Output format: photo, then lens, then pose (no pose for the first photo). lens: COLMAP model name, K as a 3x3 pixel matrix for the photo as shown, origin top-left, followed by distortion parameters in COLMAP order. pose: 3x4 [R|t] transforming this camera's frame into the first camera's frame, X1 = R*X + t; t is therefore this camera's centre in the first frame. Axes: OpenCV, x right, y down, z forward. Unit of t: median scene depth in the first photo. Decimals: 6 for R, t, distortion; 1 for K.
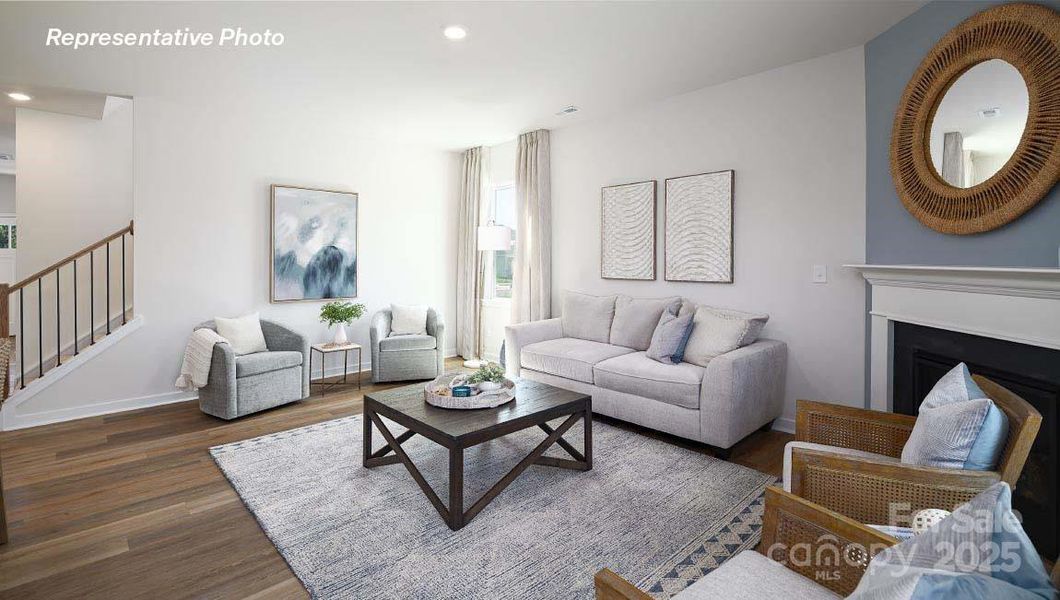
lens RADIAL K [[487.7, 0, 530.0], [0, 487.7, 300.0], [0, 0, 1]] dist [0.025555, 0.000067]
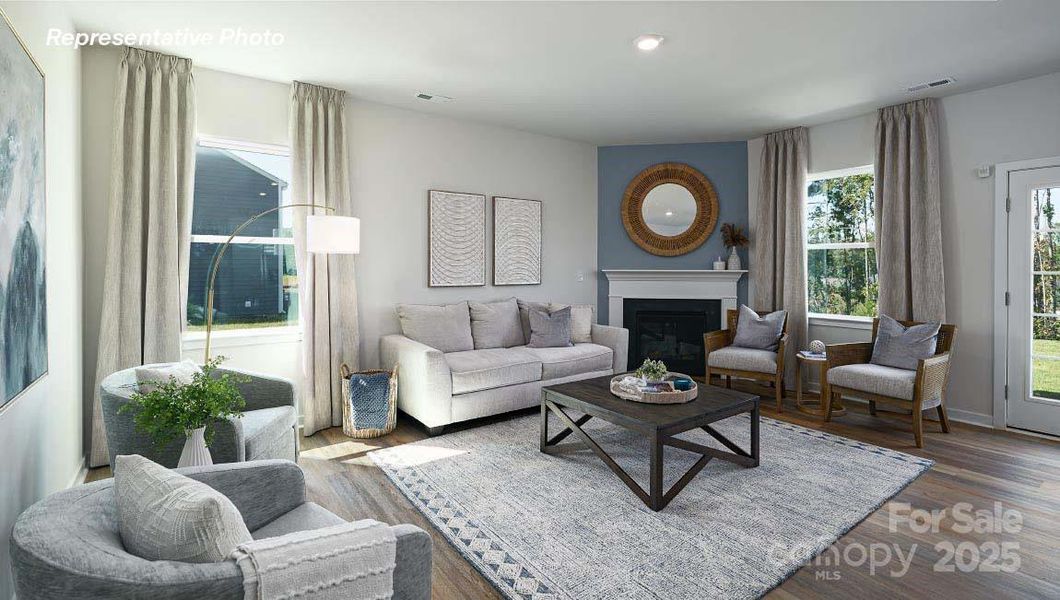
lens RADIAL K [[487.7, 0, 530.0], [0, 487.7, 300.0], [0, 0, 1]] dist [0.025555, 0.000067]
pose [[0.124482, -0.070972, 0.989680, -0.707434], [0.080789, 0.994852, 0.061181, -0.056908], [-0.988927, 0.072339, 0.129575, 0.647571]]
